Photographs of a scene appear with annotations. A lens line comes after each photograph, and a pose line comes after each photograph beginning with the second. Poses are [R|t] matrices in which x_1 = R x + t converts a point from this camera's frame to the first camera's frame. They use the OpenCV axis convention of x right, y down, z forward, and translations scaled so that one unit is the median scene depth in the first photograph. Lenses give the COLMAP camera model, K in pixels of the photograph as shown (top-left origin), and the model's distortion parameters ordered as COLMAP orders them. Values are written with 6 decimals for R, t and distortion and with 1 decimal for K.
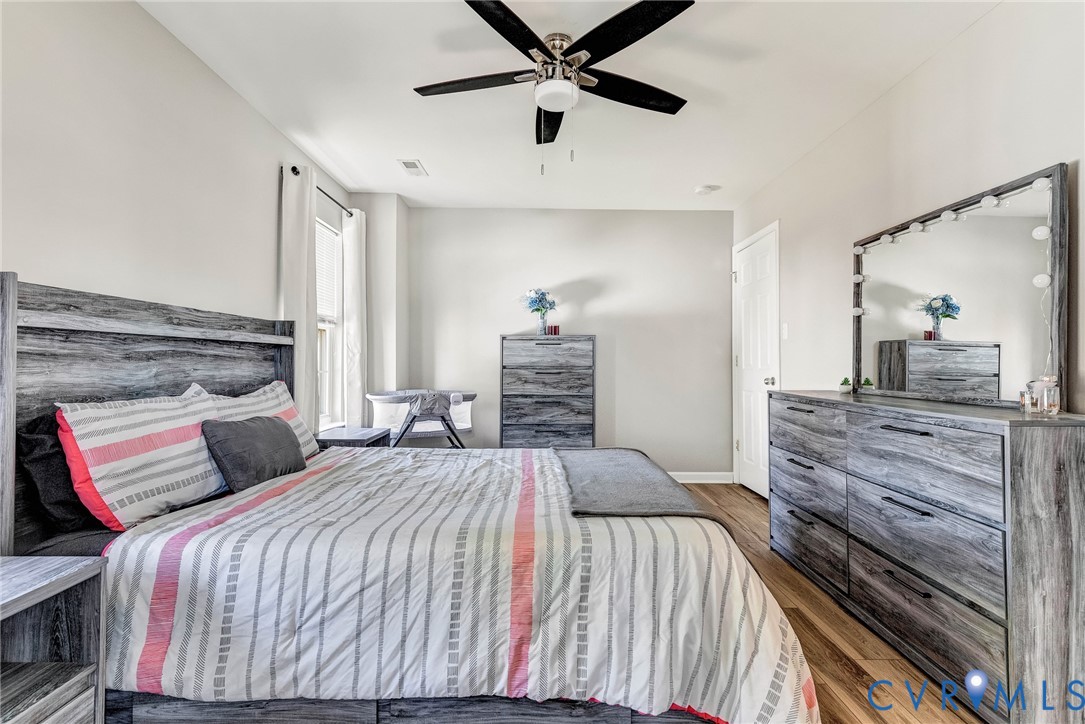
lens RADIAL K [[507.1, 0, 542.5], [0, 507.1, 362.0], [0, 0, 1]] dist [0.004056, 0.000653]
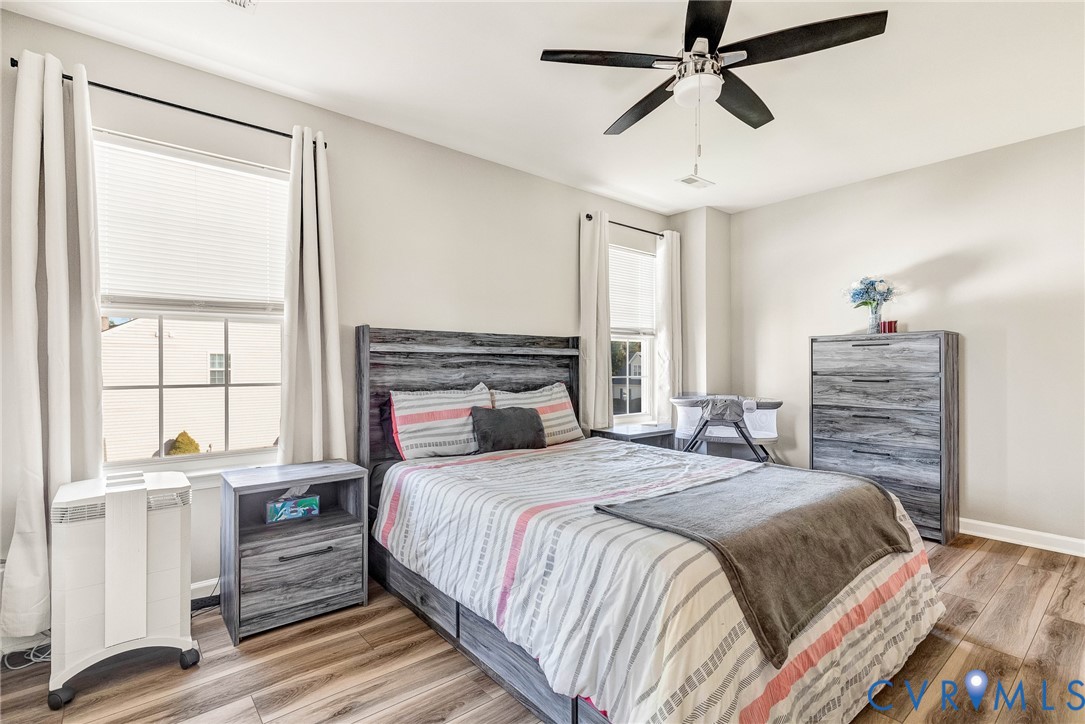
lens RADIAL K [[507.1, 0, 542.5], [0, 507.1, 362.0], [0, 0, 1]] dist [0.004056, 0.000653]
pose [[0.633386, -0.012690, -0.773732, 0.434505], [0.004322, 0.999908, -0.012862, -0.000062], [0.773824, 0.004803, 0.633383, 0.116791]]
